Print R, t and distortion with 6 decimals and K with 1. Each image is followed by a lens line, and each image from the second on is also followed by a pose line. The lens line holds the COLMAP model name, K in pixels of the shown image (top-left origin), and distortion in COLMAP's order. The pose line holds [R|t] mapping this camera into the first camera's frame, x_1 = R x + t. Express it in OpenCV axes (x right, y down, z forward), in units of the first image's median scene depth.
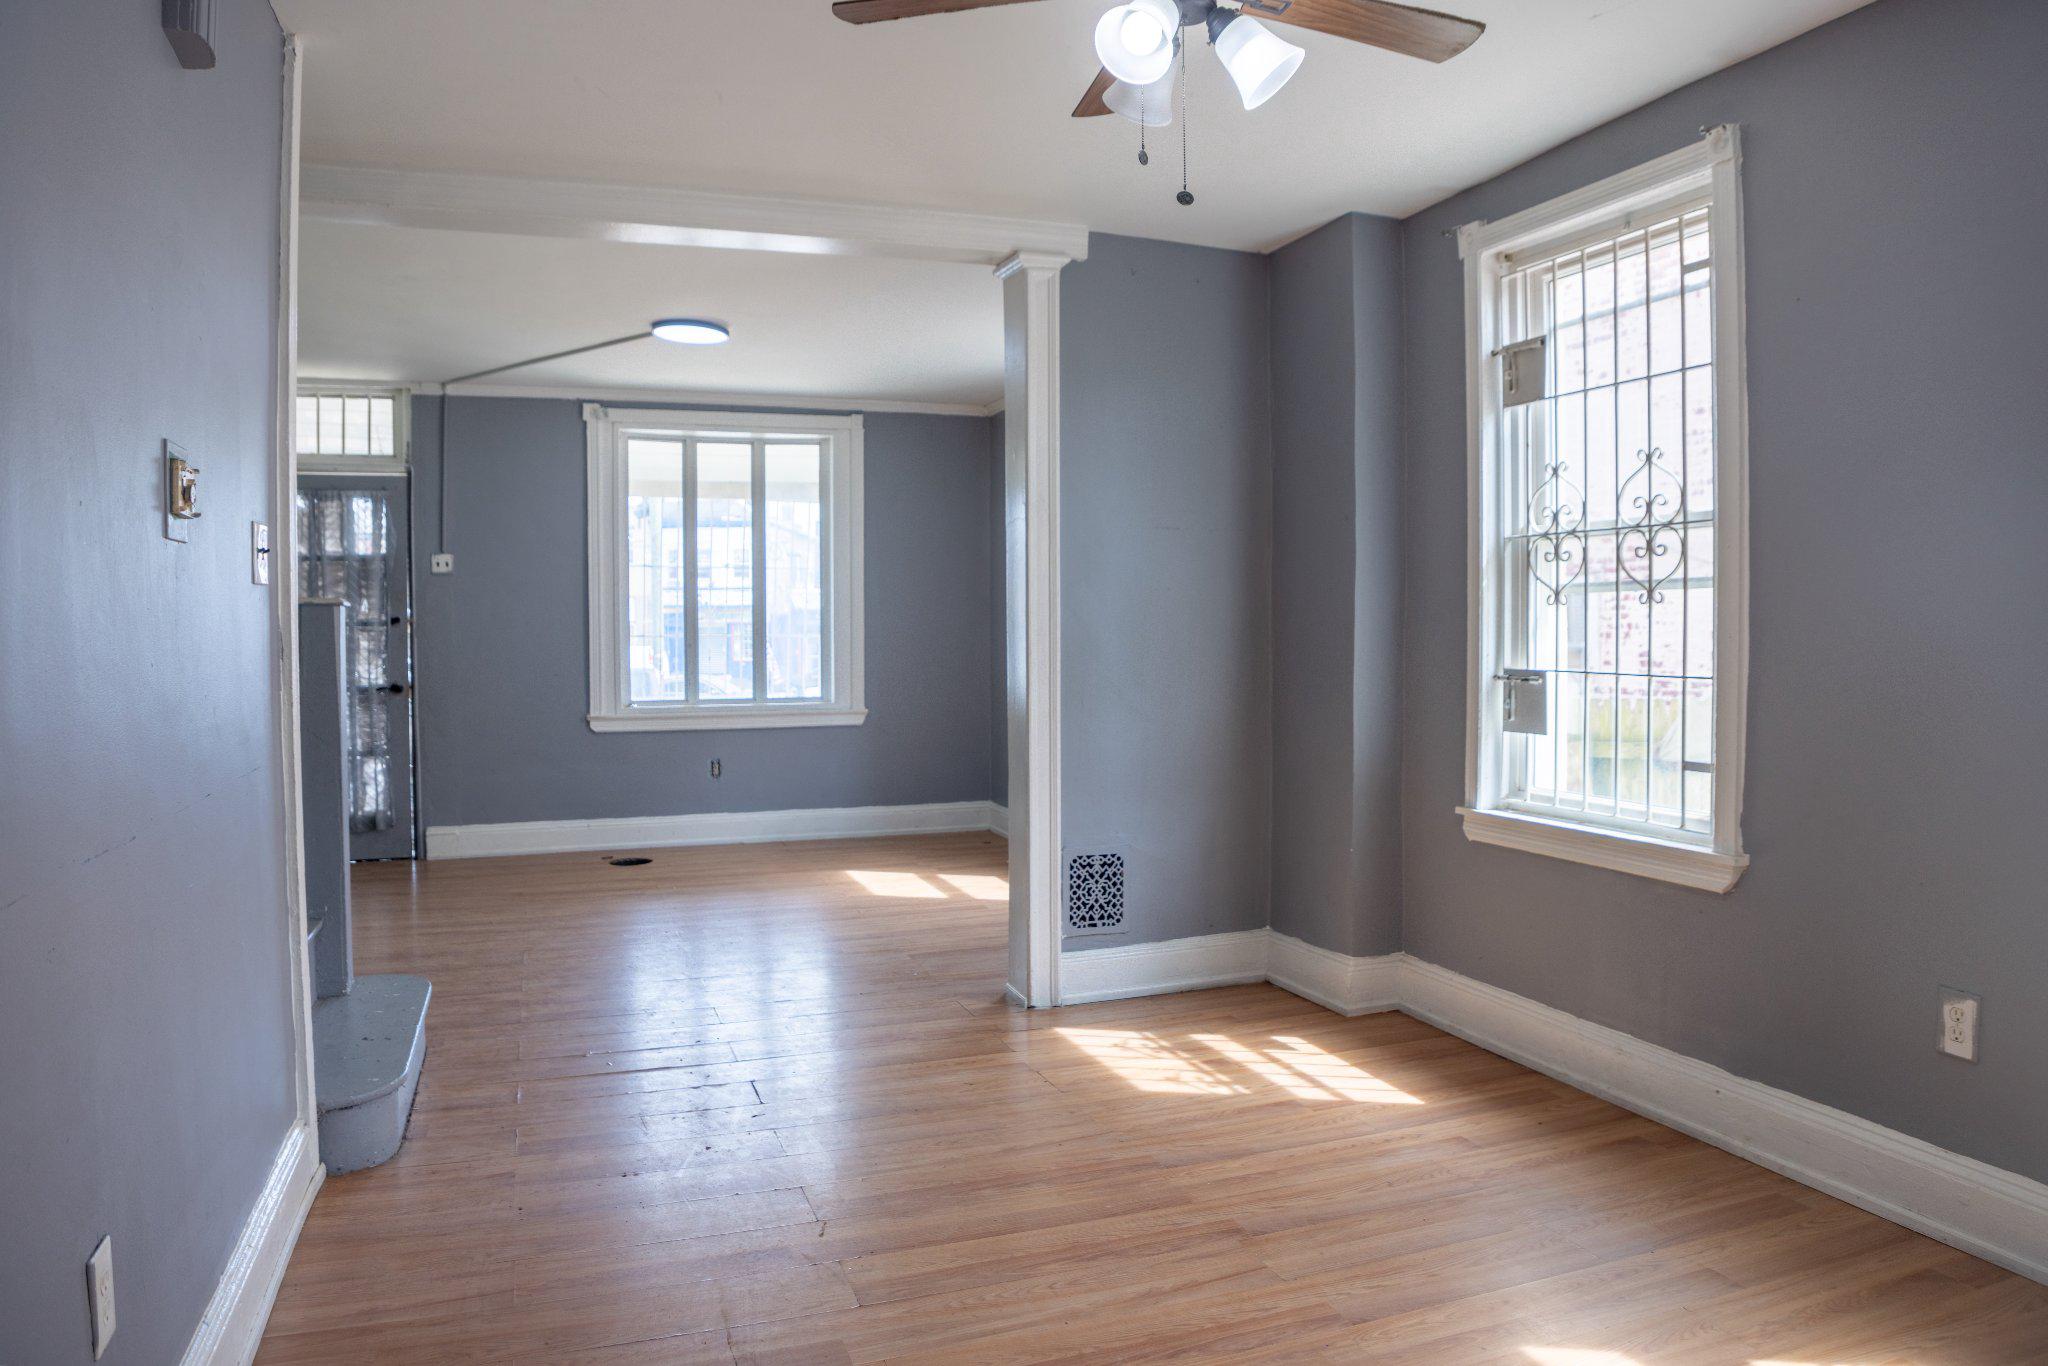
lens RADIAL K [[1411.1, 0, 1015.3], [0, 1411.1, 684.5], [0, 0, 1]] dist [-0.105518, 0.034140]
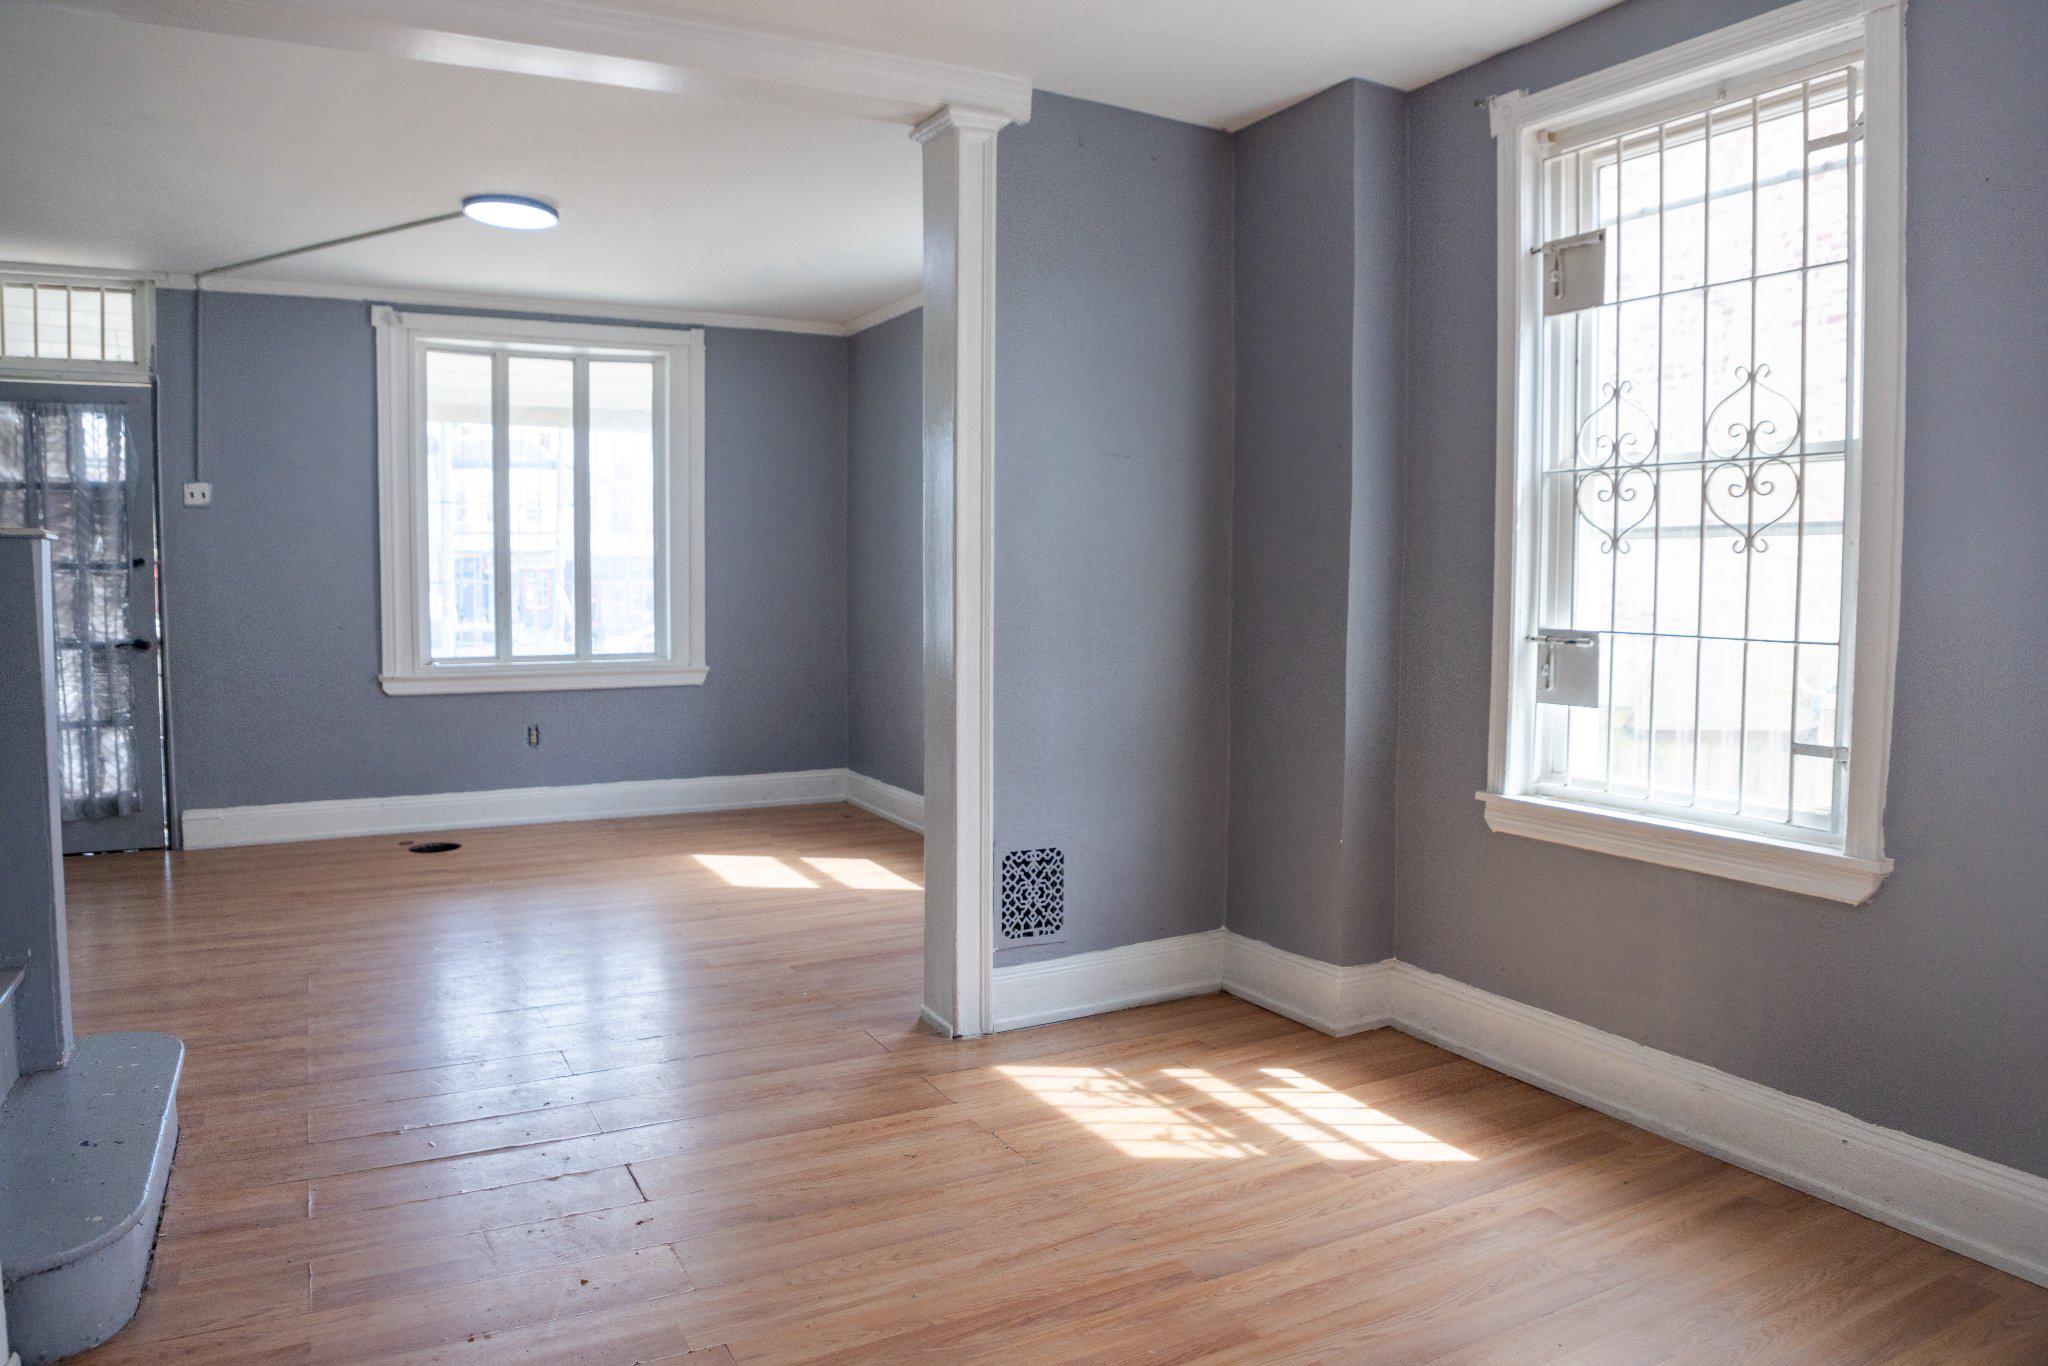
lens RADIAL K [[1411.1, 0, 1030.3], [0, 1411.1, 679.0], [0, 0, 1]] dist [-0.105518, 0.034140]
pose [[0.988618, -0.002816, 0.150419, -0.068540], [-0.002090, 0.999471, 0.032446, -0.006384], [-0.150431, -0.032391, 0.988090, 0.185030]]
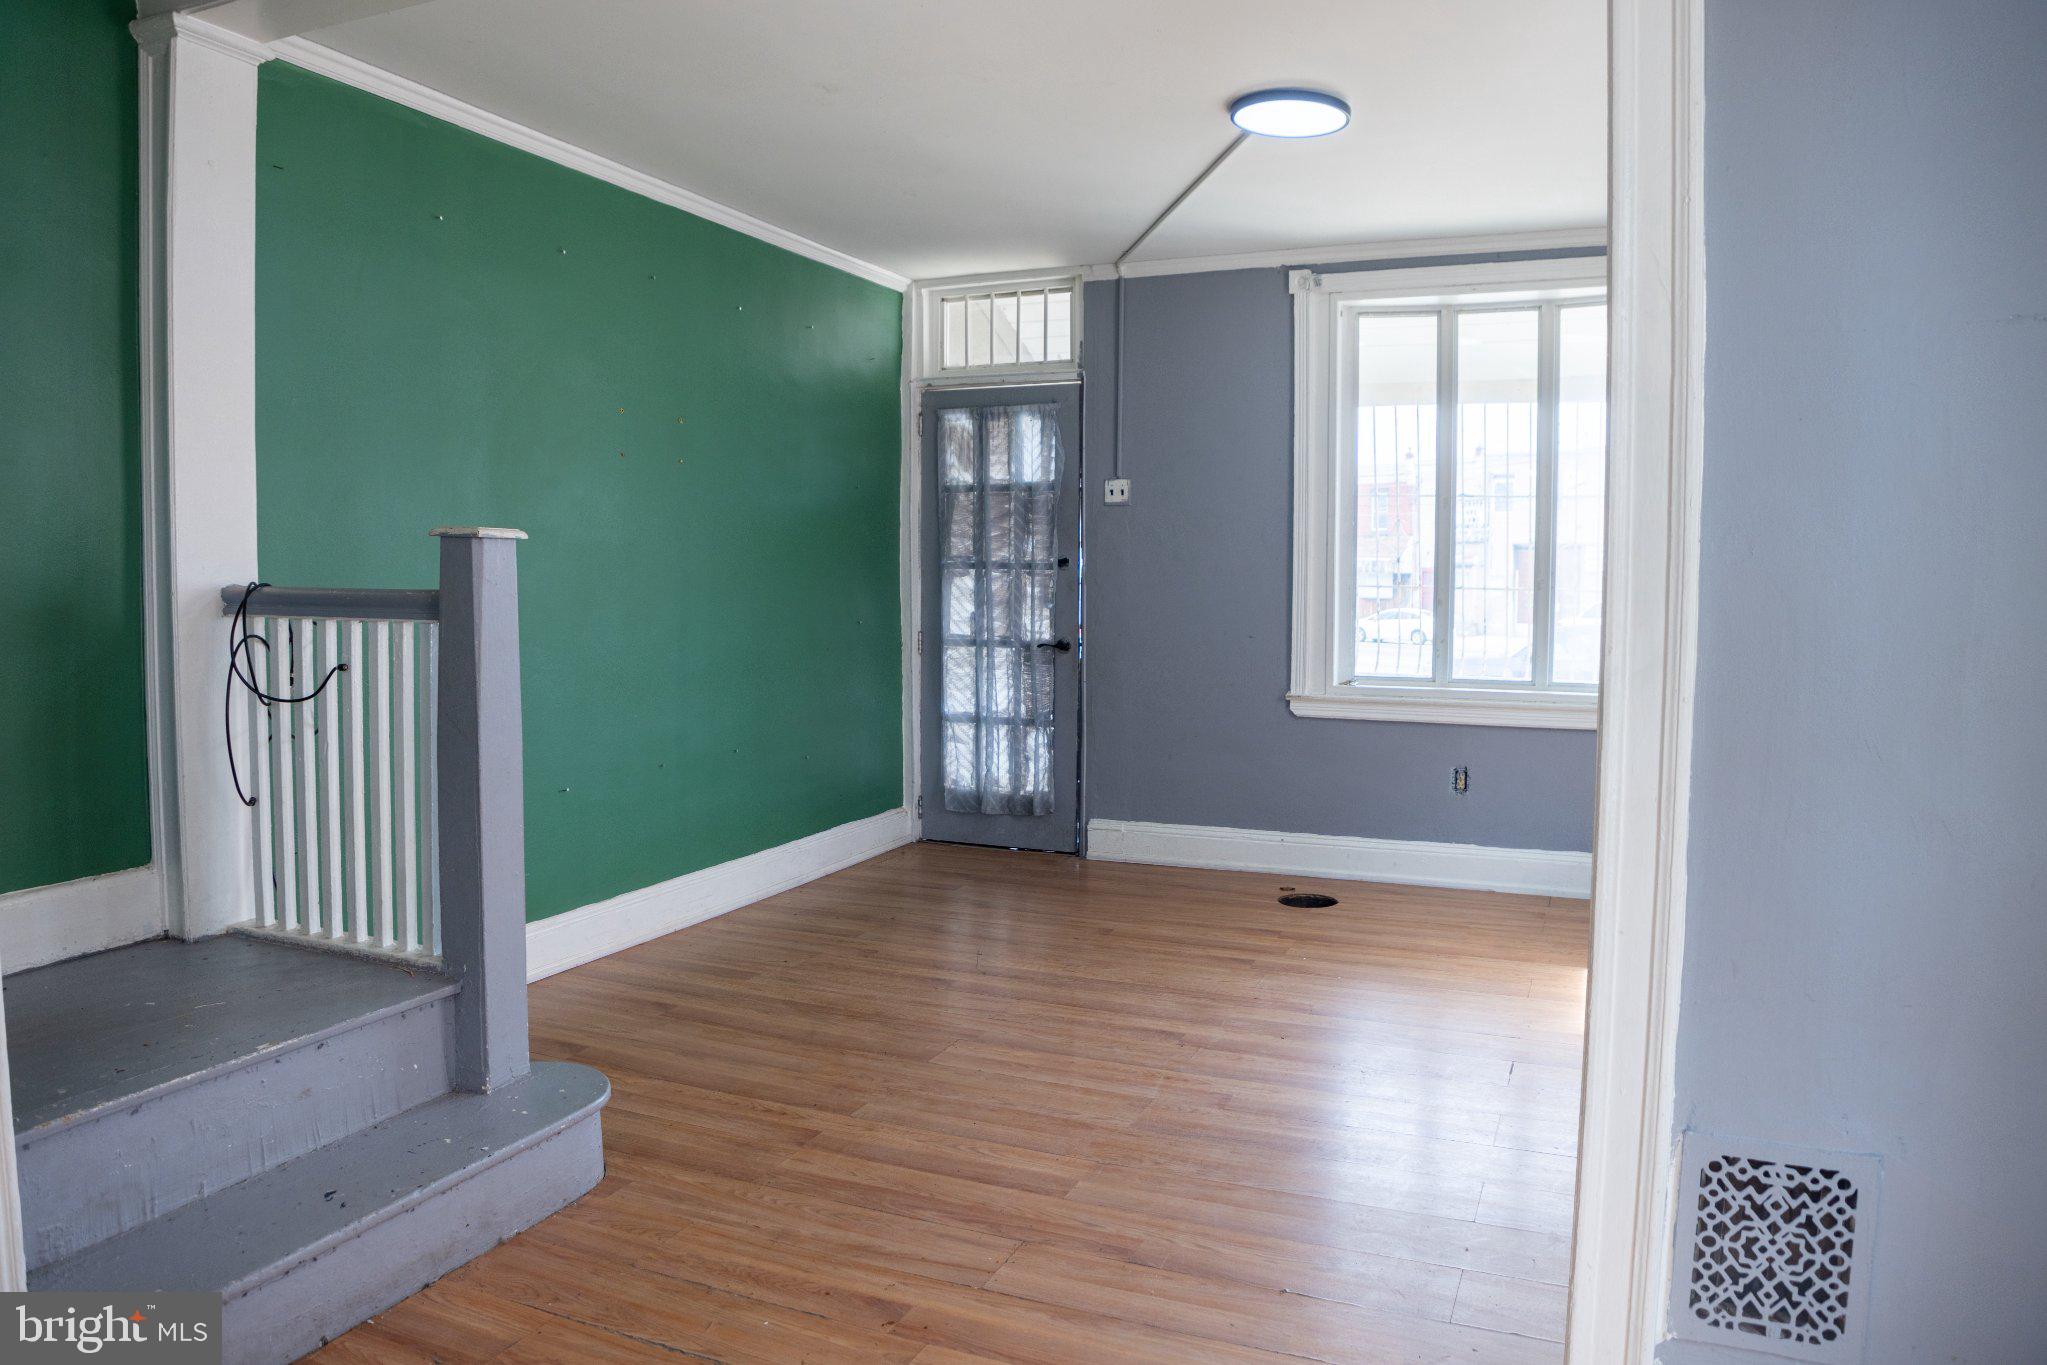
lens RADIAL K [[1410.4, 0, 1006.6], [0, 1410.4, 672.6], [0, 0, 1]] dist [-0.105518, 0.034140]
pose [[0.733939, 0.057004, -0.676819, 0.148125], [-0.038413, 0.998361, 0.042430, -0.024303], [0.678128, -0.005143, 0.734926, 0.576163]]
